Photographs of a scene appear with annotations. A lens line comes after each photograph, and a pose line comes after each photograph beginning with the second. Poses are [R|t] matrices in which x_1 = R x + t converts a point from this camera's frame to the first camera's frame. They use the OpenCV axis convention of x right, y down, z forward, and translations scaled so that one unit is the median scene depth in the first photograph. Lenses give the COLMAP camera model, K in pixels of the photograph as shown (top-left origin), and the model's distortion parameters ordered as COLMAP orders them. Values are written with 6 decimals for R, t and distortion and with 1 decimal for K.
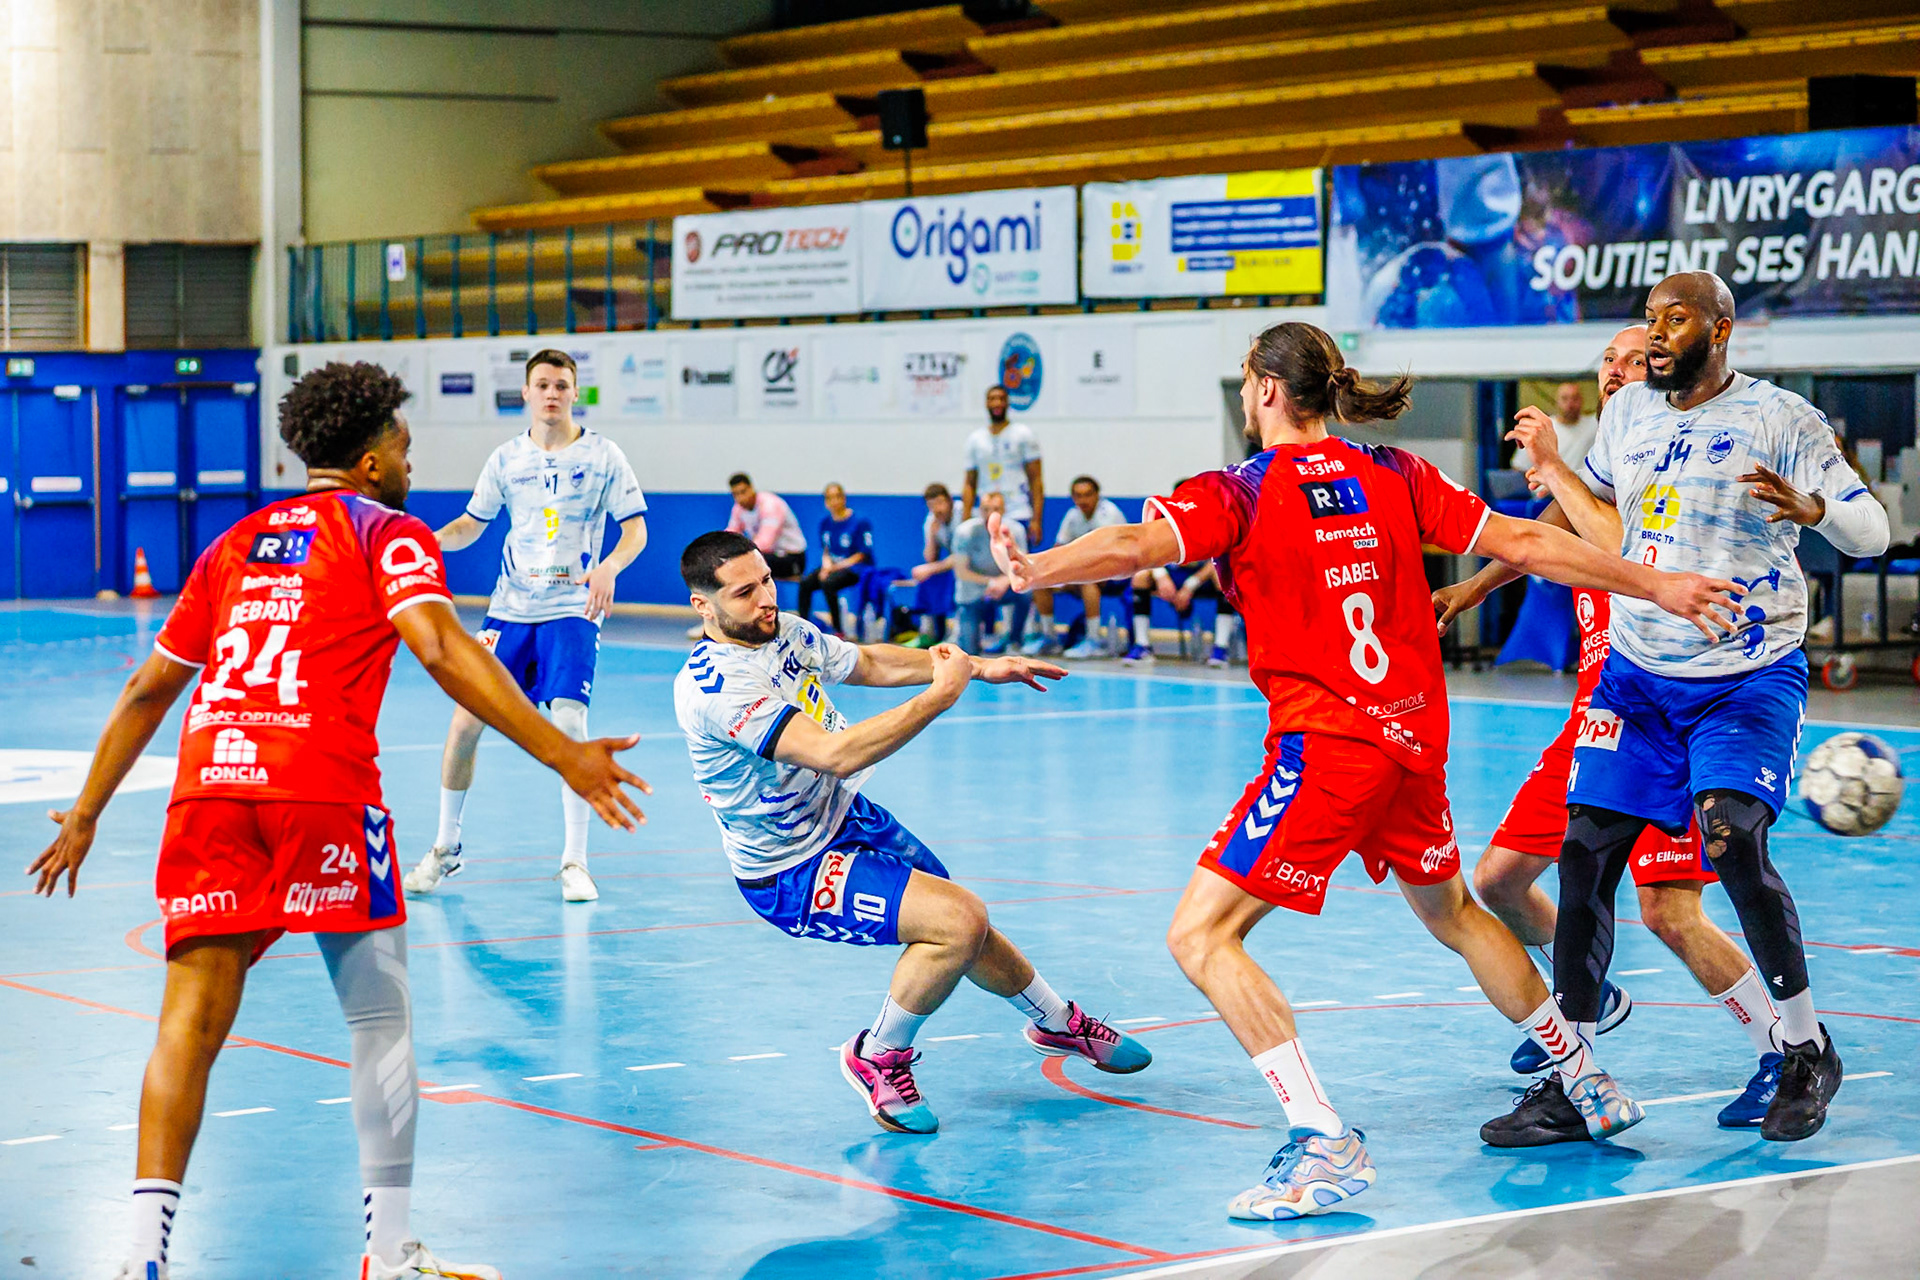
lens RADIAL K [[4871.0, 0, 960.0], [0, 4871.0, 640.0], [0, 0, 1]] dist [-0.242927, -0.211875]
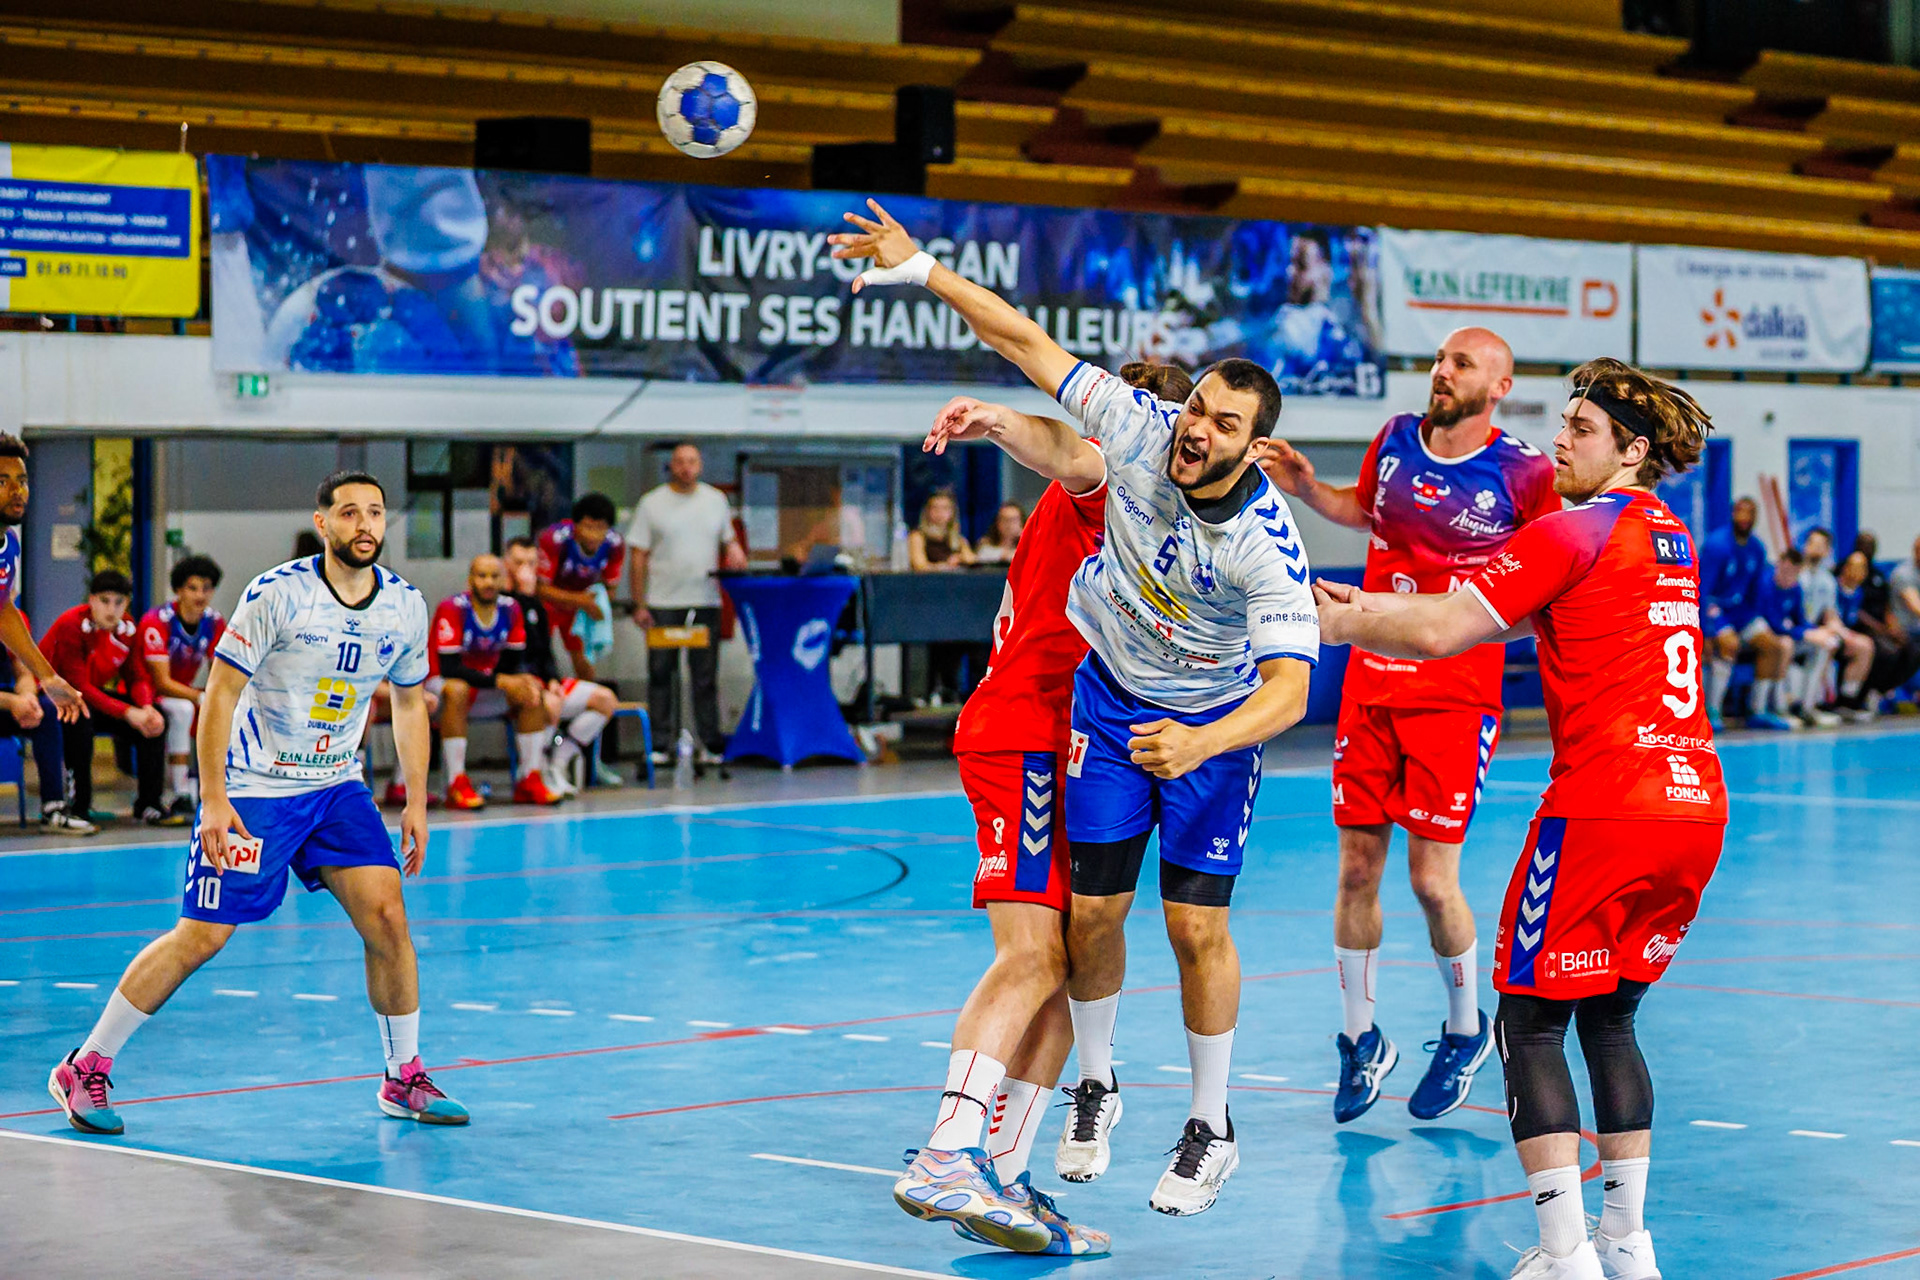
lens RADIAL K [[4871.0, 0, 960.0], [0, 4871.0, 640.0], [0, 0, 1]] dist [-0.242927, -0.211875]
pose [[-0.232451, -0.023694, 0.972320, -0.747885], [0.043322, 0.998459, 0.034688, -0.046155], [-0.971643, 0.050186, -0.231066, 1.153502]]
